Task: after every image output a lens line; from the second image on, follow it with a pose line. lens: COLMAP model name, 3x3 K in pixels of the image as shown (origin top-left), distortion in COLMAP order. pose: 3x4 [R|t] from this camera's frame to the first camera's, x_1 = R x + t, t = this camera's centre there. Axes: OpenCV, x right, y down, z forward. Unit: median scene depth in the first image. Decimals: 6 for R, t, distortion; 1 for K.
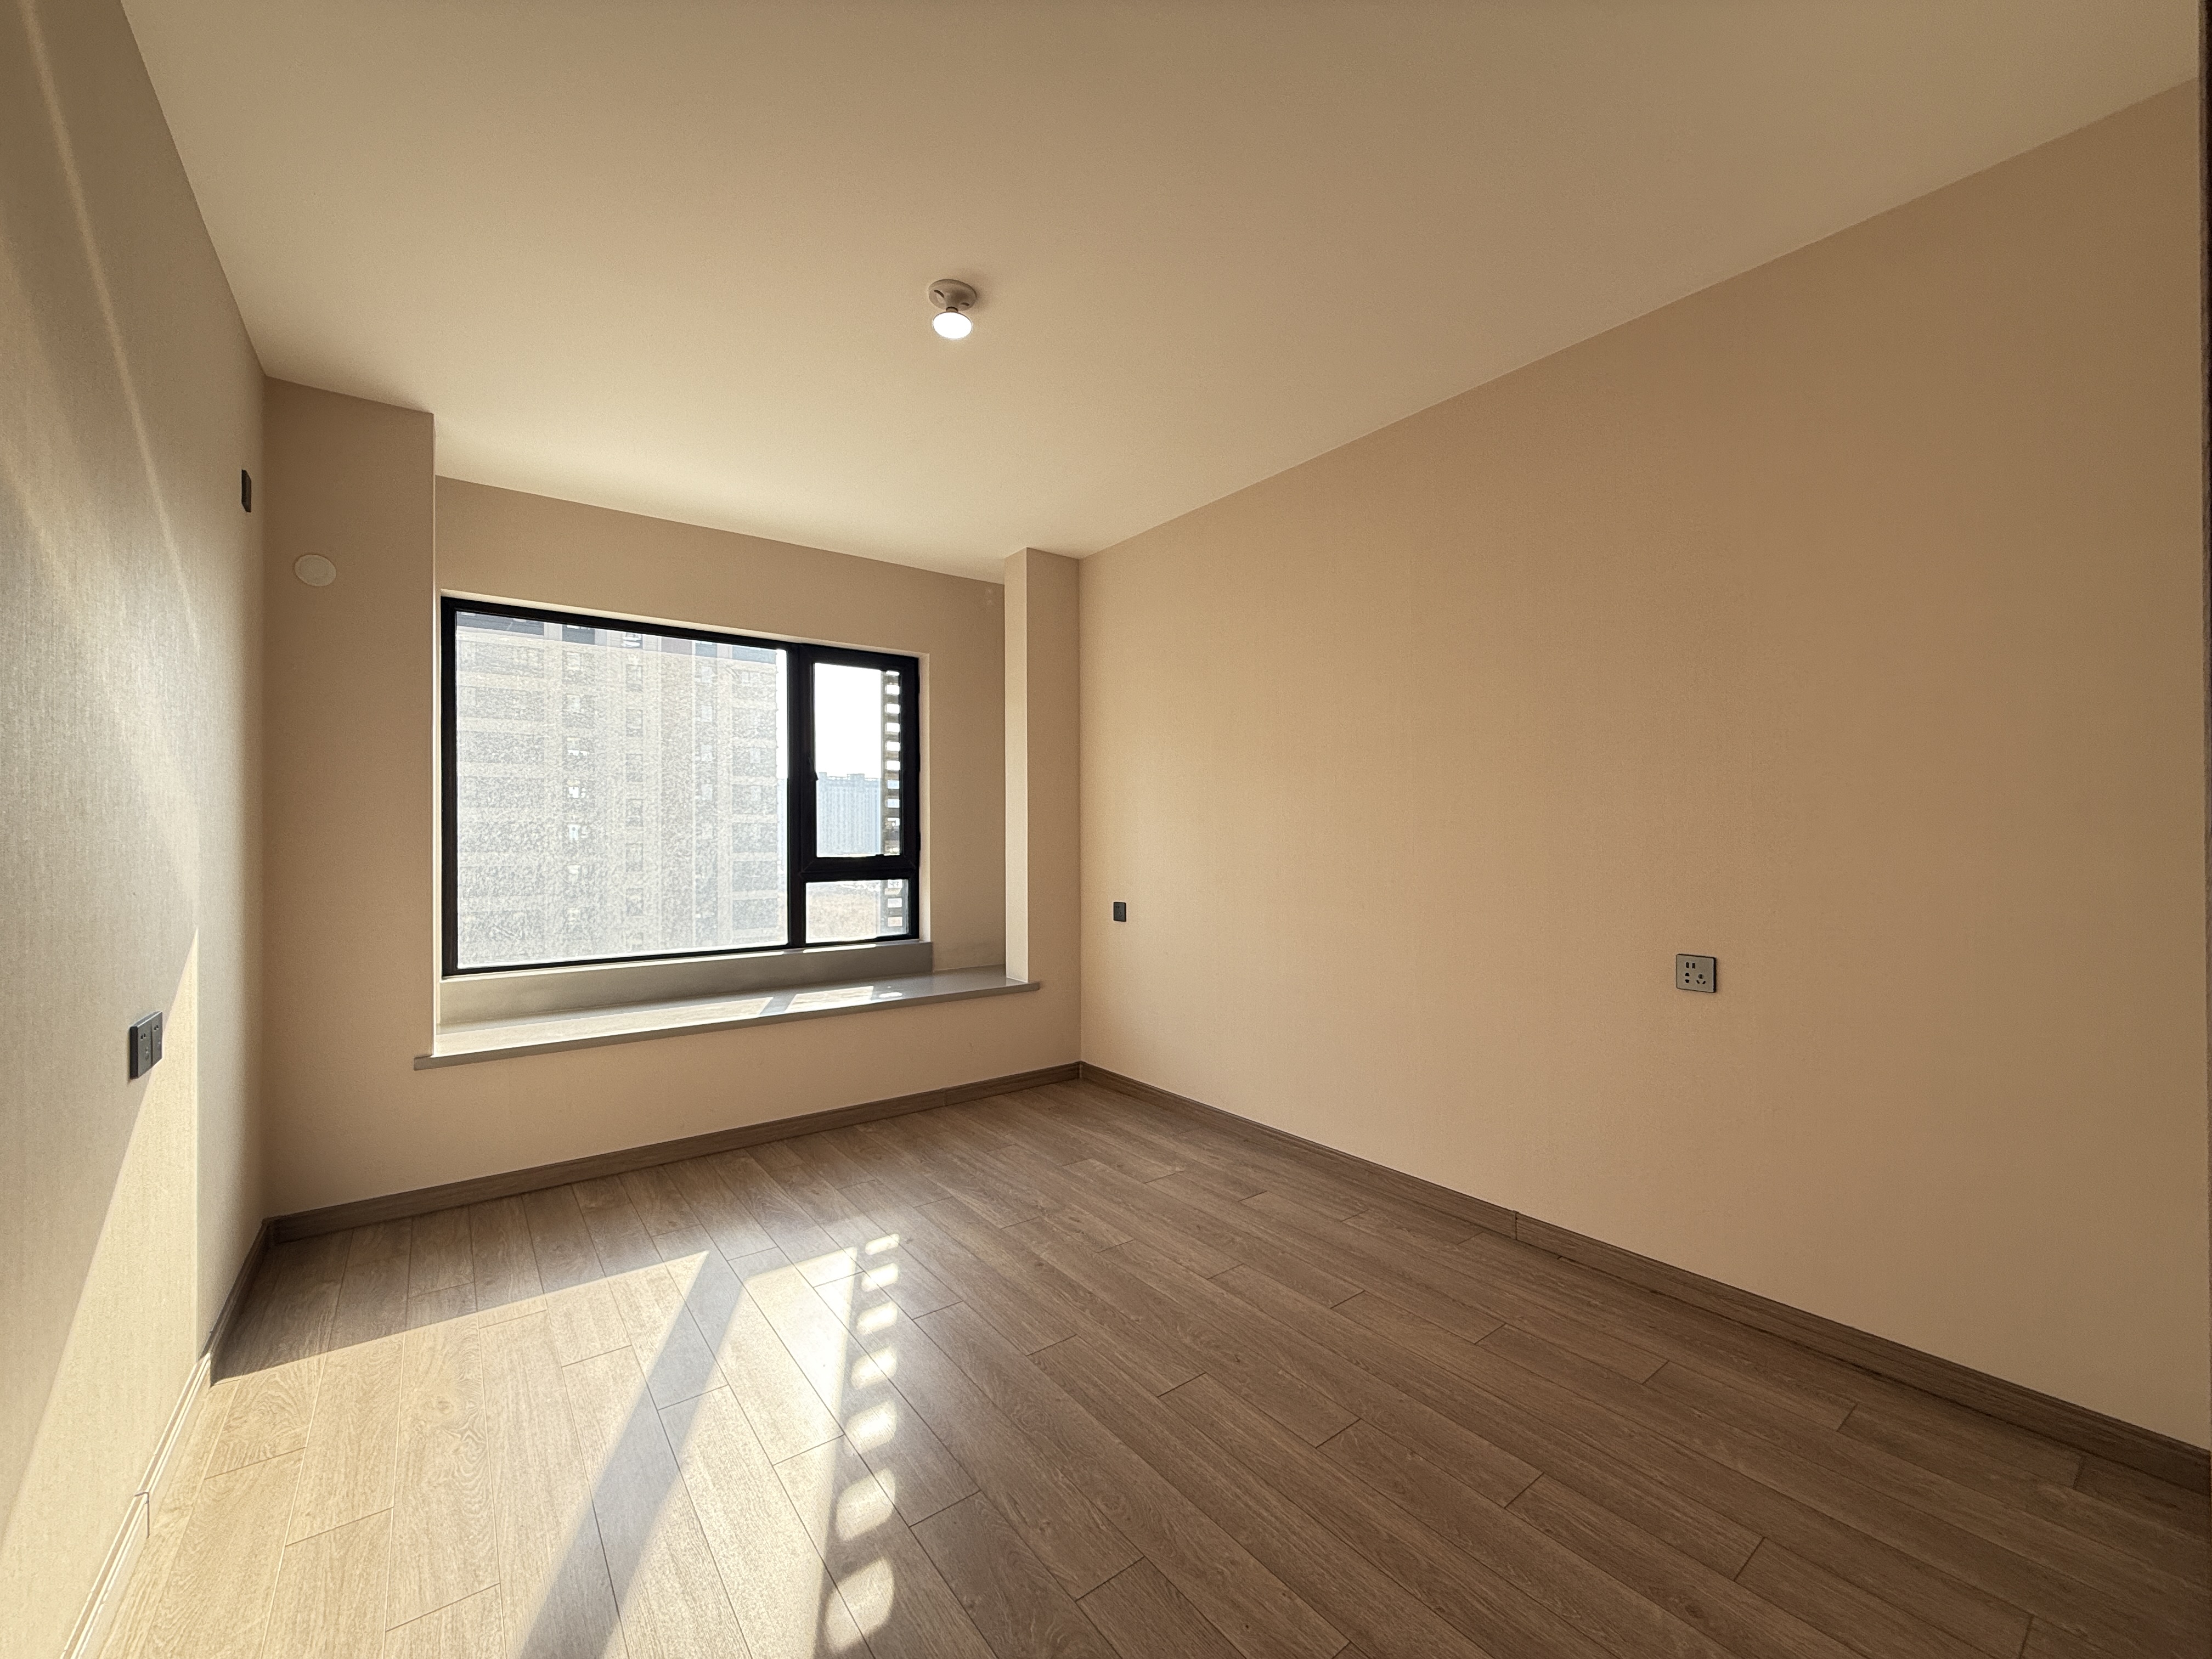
lens RADIAL K [[879.2, 0, 1098.2], [0, 879.2, 832.9], [0, 0, 1]] dist [-0.002298, -0.000381]
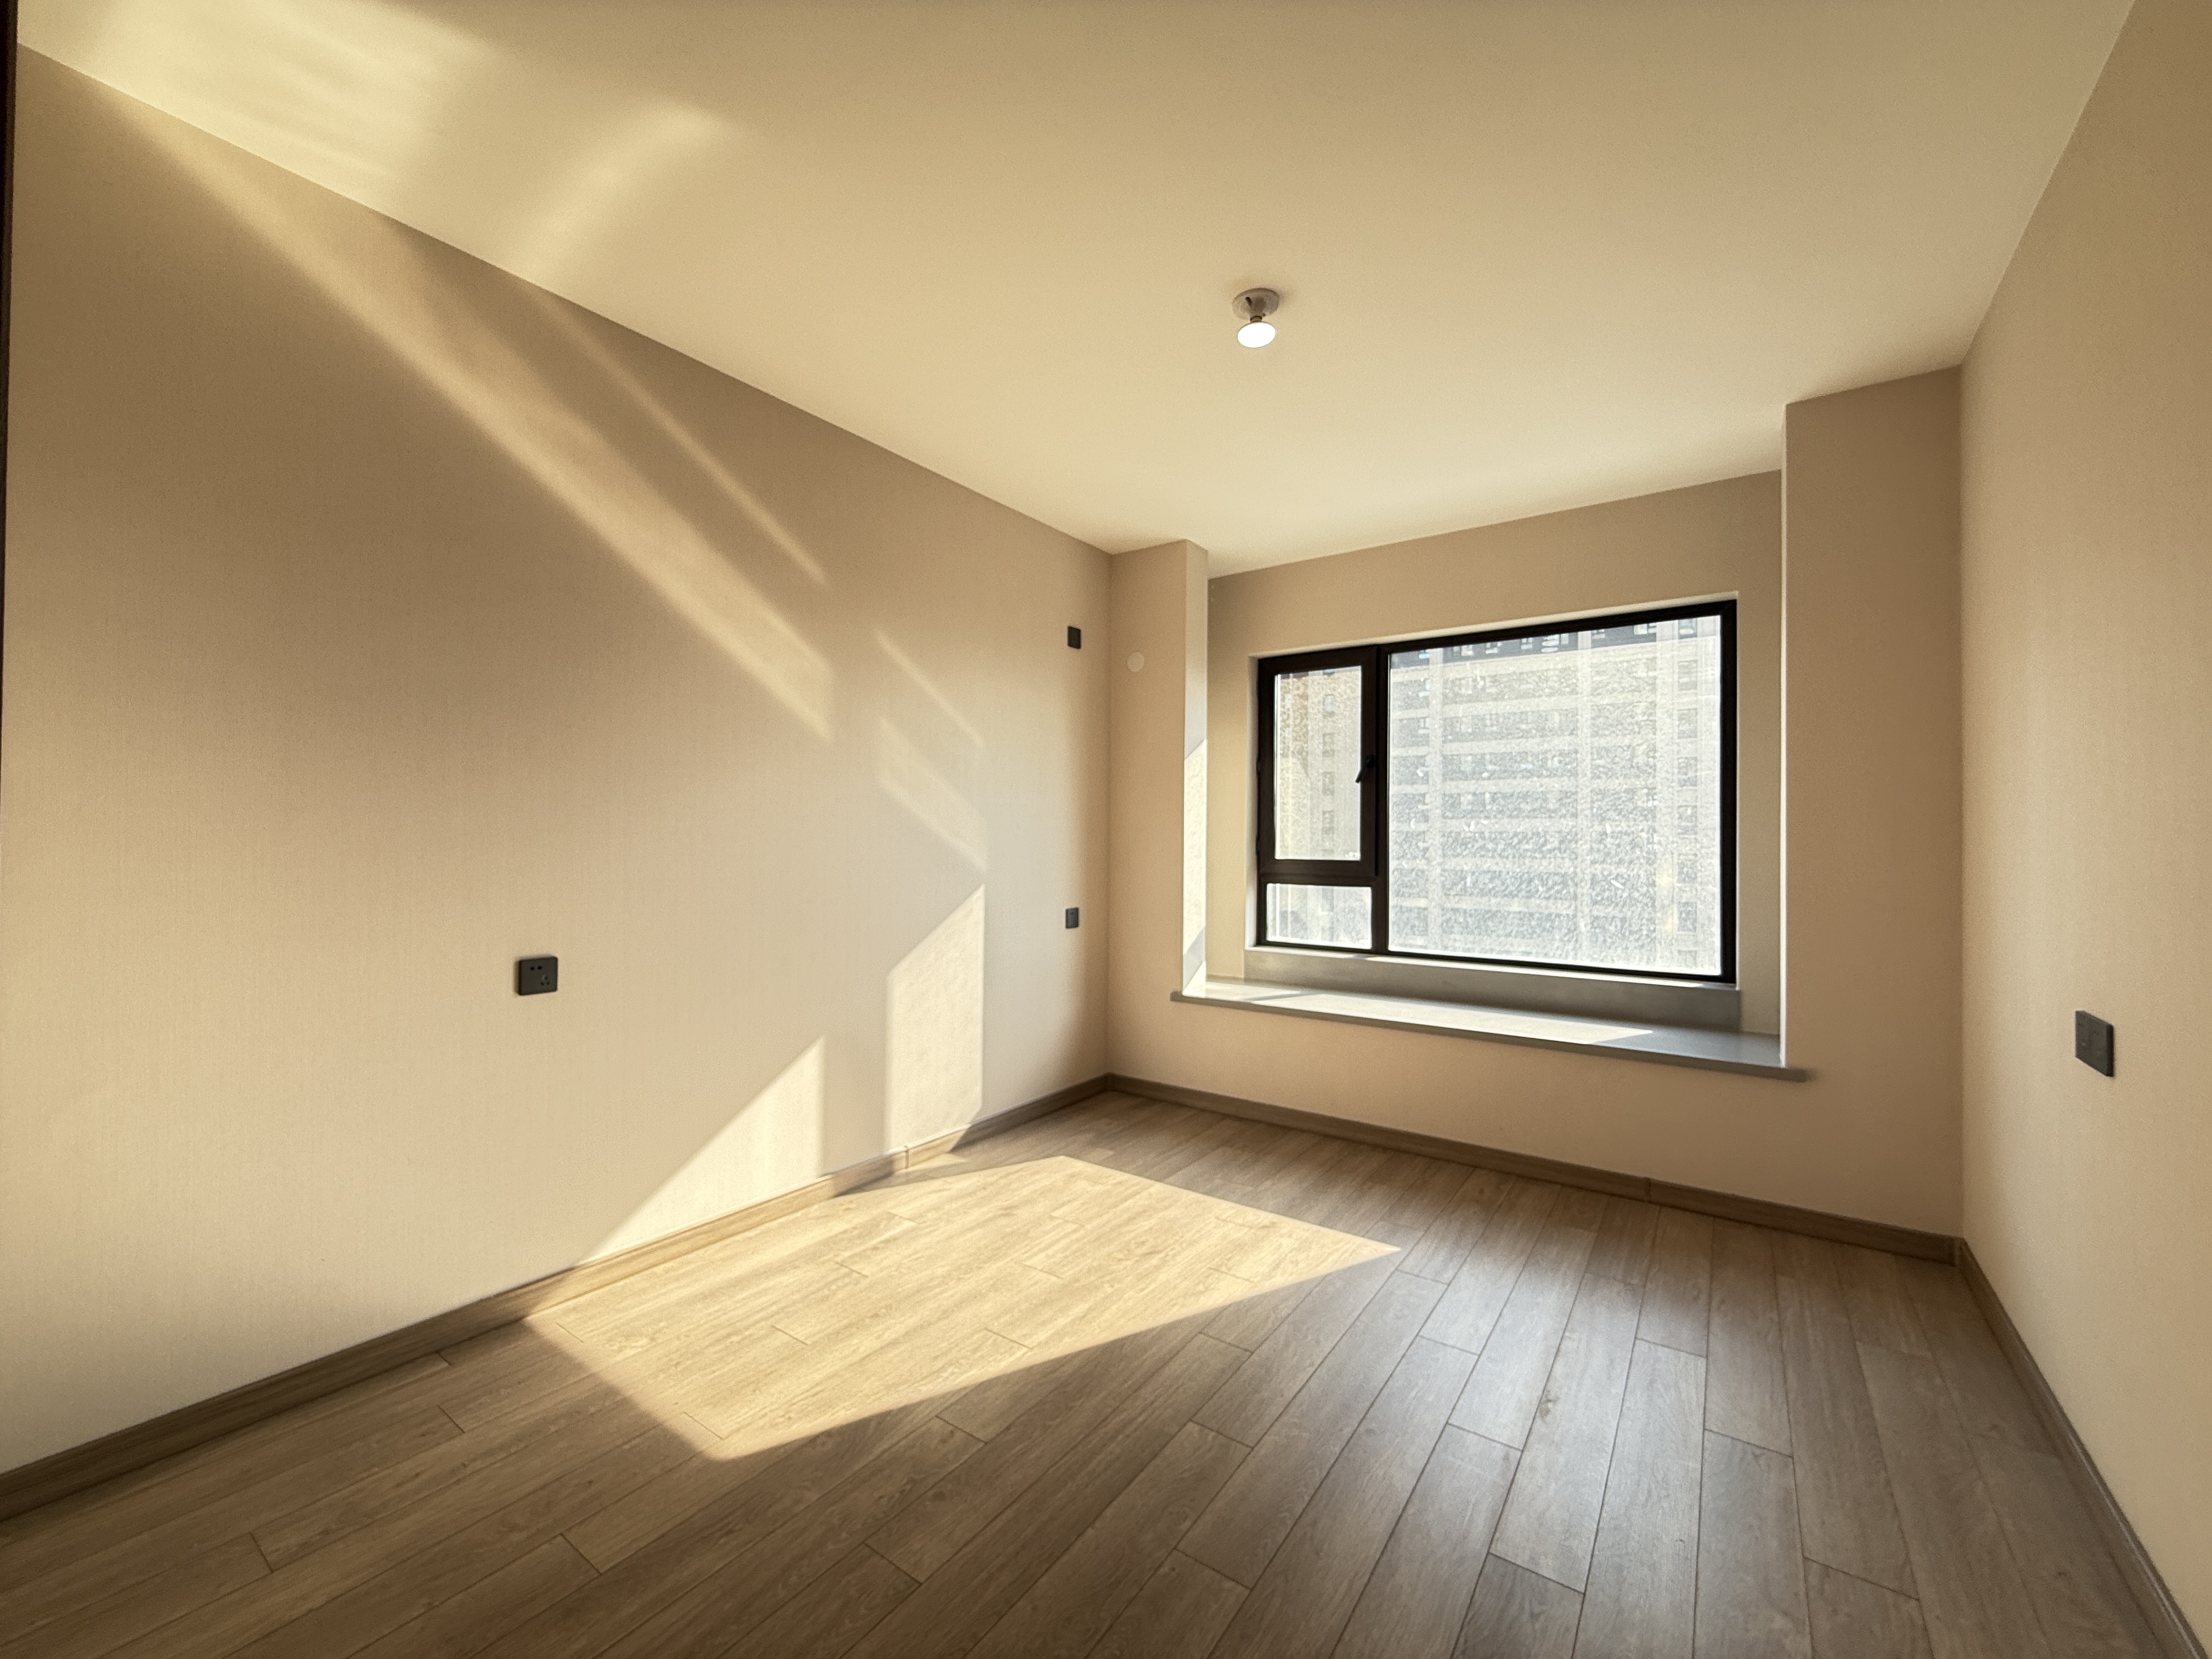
lens RADIAL K [[879.2, 0, 1098.2], [0, 879.2, 832.9], [0, 0, 1]] dist [-0.002298, -0.000381]
pose [[0.298952, -0.004801, -0.954256, 0.487857], [-0.004039, 0.999972, -0.006296, 0.003332], [0.954260, 0.005737, 0.298924, 0.396410]]
